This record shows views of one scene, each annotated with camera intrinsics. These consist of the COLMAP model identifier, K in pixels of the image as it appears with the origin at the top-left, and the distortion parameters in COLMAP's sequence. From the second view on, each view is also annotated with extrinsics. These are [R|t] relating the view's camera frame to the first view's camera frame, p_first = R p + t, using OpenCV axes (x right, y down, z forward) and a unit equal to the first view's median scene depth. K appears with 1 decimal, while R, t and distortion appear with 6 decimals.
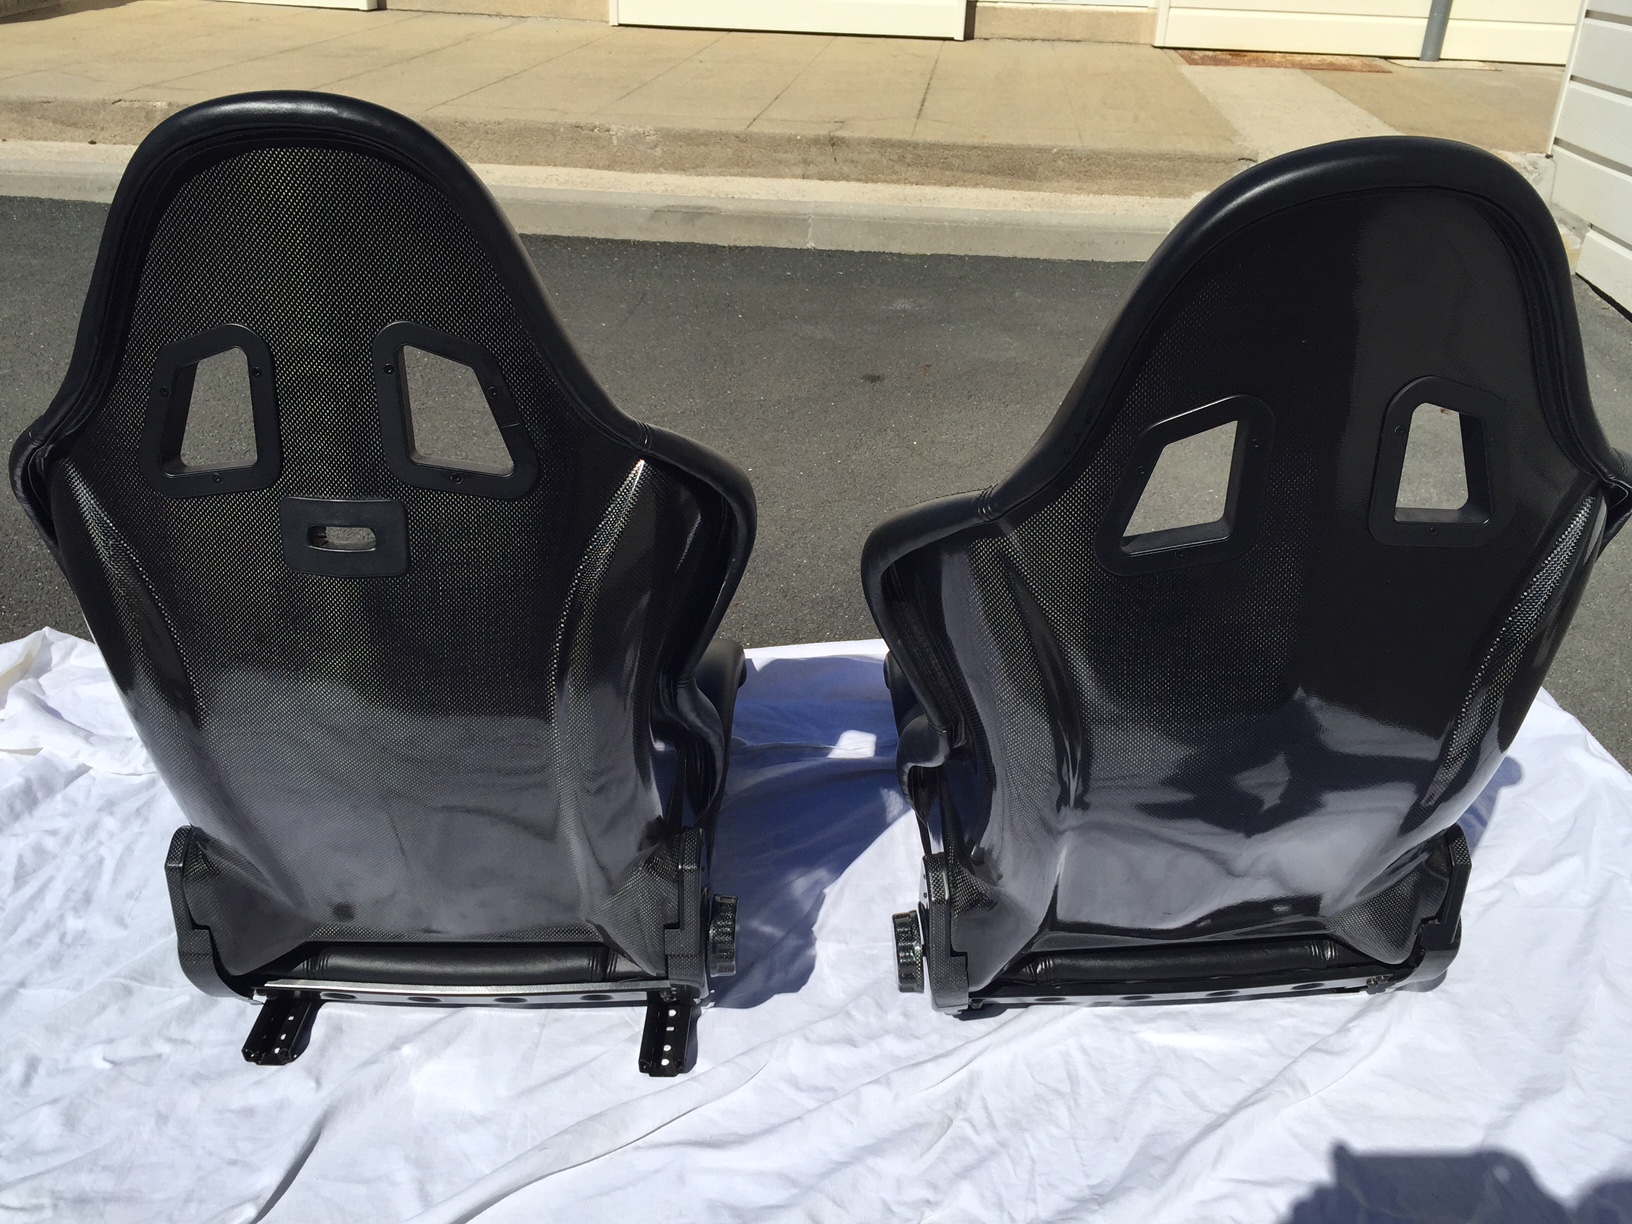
lens RADIAL K [[1367.3, 0, 816.0], [0, 1367.3, 612.0], [0, 0, 1]] dist [0.102022, -0.126137]
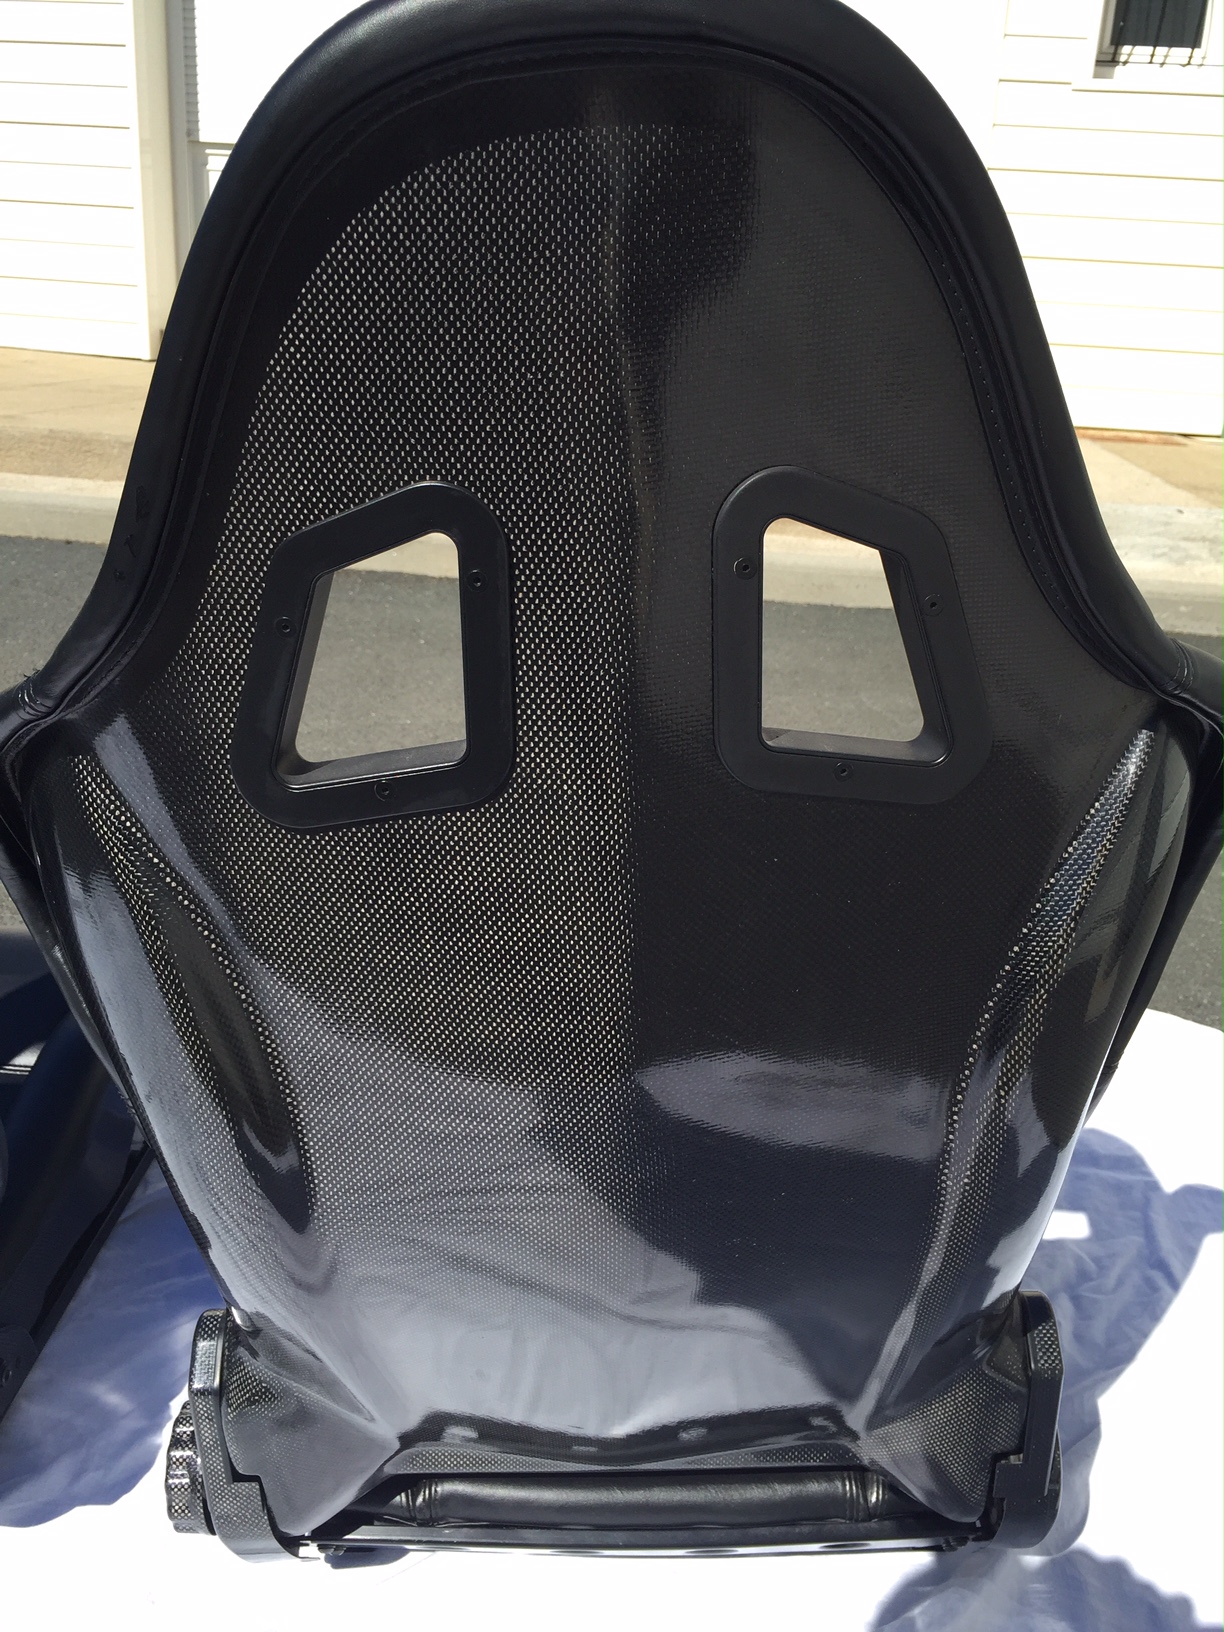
lens RADIAL K [[1367.3, 0, 612.0], [0, 1367.3, 816.0], [0, 0, 1]] dist [0.102022, -0.126137]
pose [[0.998502, 0.040380, -0.036919, 0.254724], [-0.044904, 0.990326, -0.131295, 0.024497], [0.031260, 0.132756, 0.990656, 0.309326]]
